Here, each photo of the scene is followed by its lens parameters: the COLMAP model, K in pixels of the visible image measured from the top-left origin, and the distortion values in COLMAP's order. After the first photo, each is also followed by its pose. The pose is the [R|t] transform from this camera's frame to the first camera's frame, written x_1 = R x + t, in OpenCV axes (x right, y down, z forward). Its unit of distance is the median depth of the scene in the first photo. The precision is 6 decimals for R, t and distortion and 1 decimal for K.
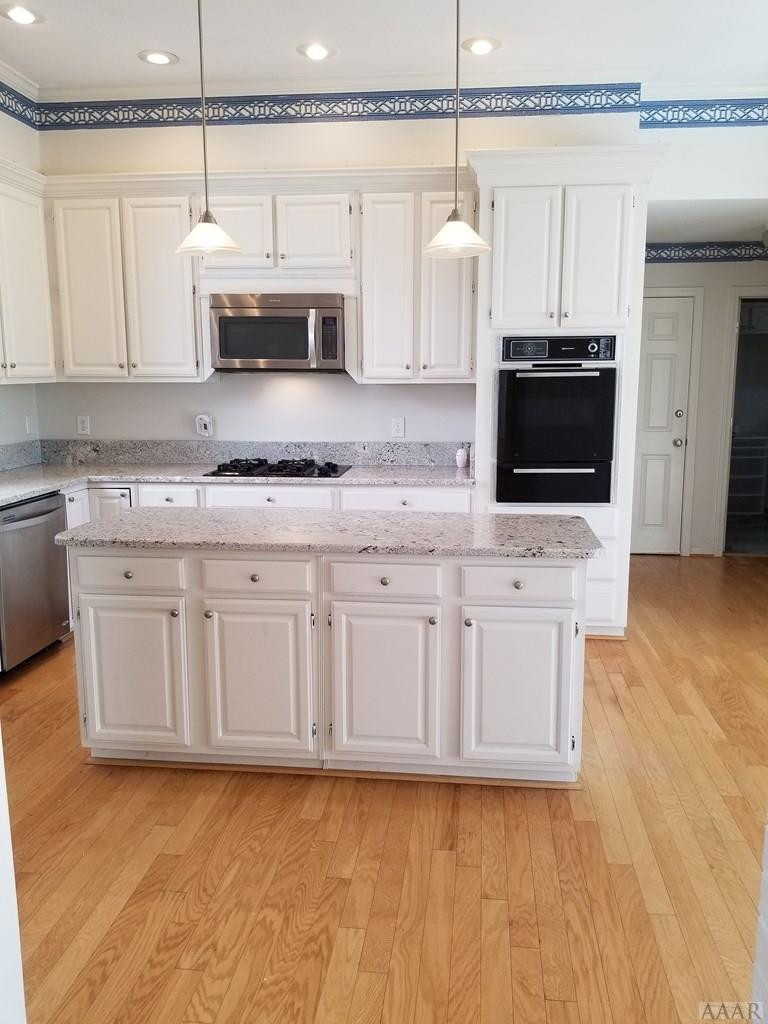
lens RADIAL K [[797.1, 0, 406.0], [0, 797.1, 502.6], [0, 0, 1]] dist [0.081085, -0.136750]
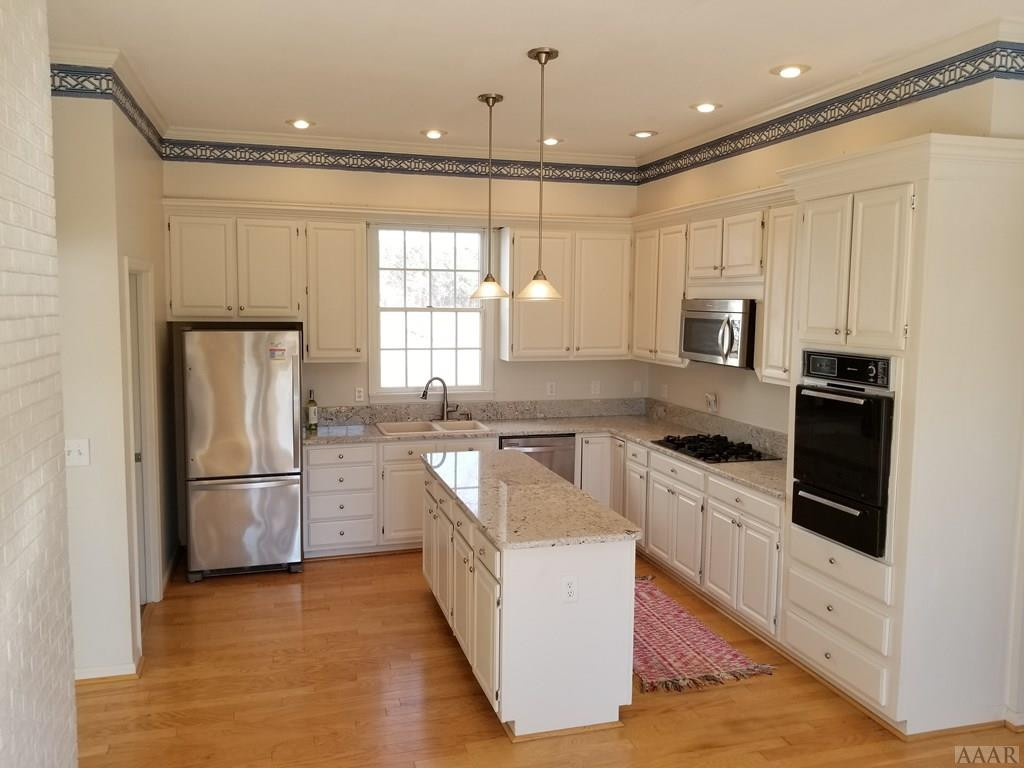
lens RADIAL K [[802.4, 0, 506.1], [0, 802.4, 371.9], [0, 0, 1]] dist [0.106236, -0.133977]
pose [[0.368598, 0.090511, -0.925172, 0.833839], [-0.159583, 0.986635, 0.032945, -0.147835], [0.915788, 0.135498, 0.378116, 0.293057]]
